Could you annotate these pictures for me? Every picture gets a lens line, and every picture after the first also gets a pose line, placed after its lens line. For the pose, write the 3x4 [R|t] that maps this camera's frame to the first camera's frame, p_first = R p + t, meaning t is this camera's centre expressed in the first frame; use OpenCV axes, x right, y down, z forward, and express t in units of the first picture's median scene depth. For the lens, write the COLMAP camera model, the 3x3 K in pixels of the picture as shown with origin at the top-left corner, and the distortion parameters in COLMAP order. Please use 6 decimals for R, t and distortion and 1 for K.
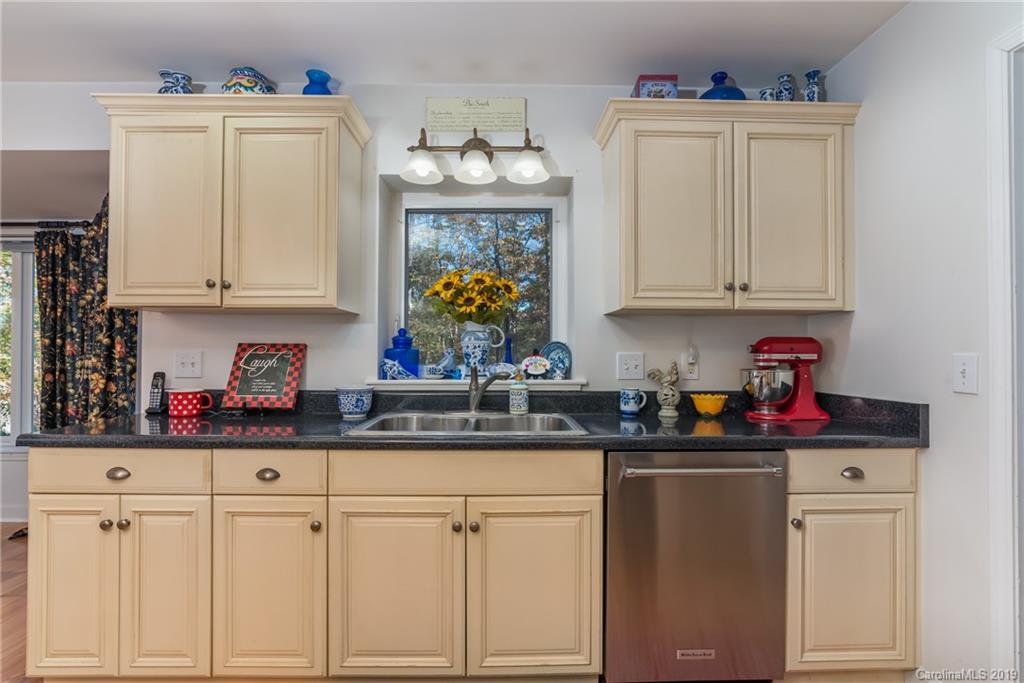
lens RADIAL K [[499.8, 0, 512.8], [0, 499.8, 347.1], [0, 0, 1]] dist [0.000350, 0.000017]
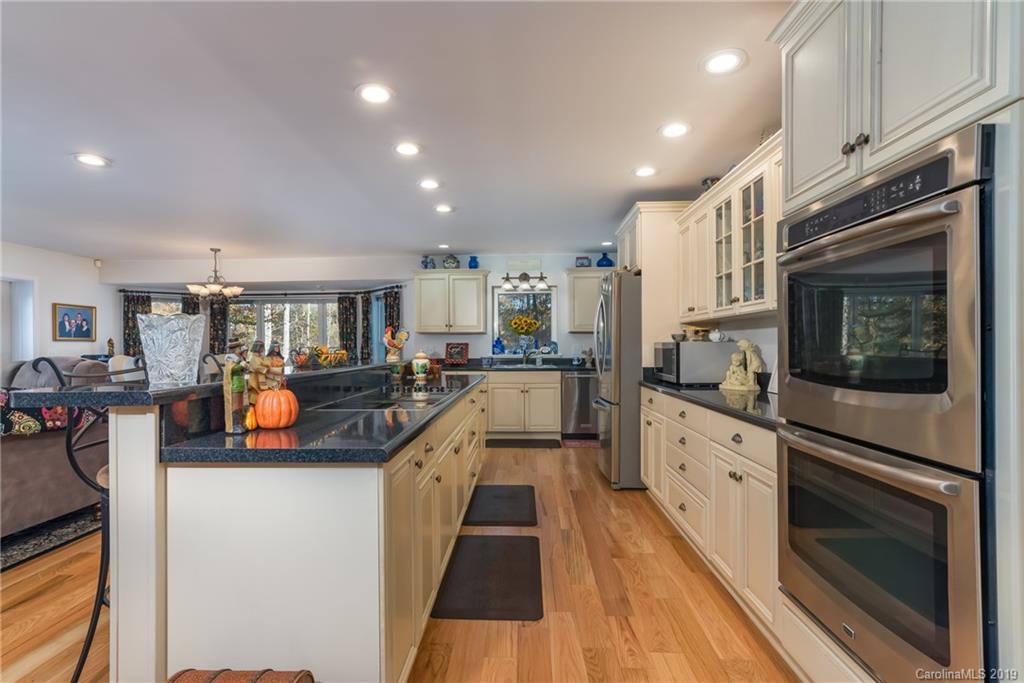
lens RADIAL K [[499.8, 0, 512.8], [0, 499.8, 347.1], [0, 0, 1]] dist [0.000350, 0.000017]
pose [[0.998200, -0.009317, -0.059246, 0.032242], [0.010056, 0.999875, 0.012191, -0.016407], [0.059125, -0.012765, 0.998169, -1.996339]]
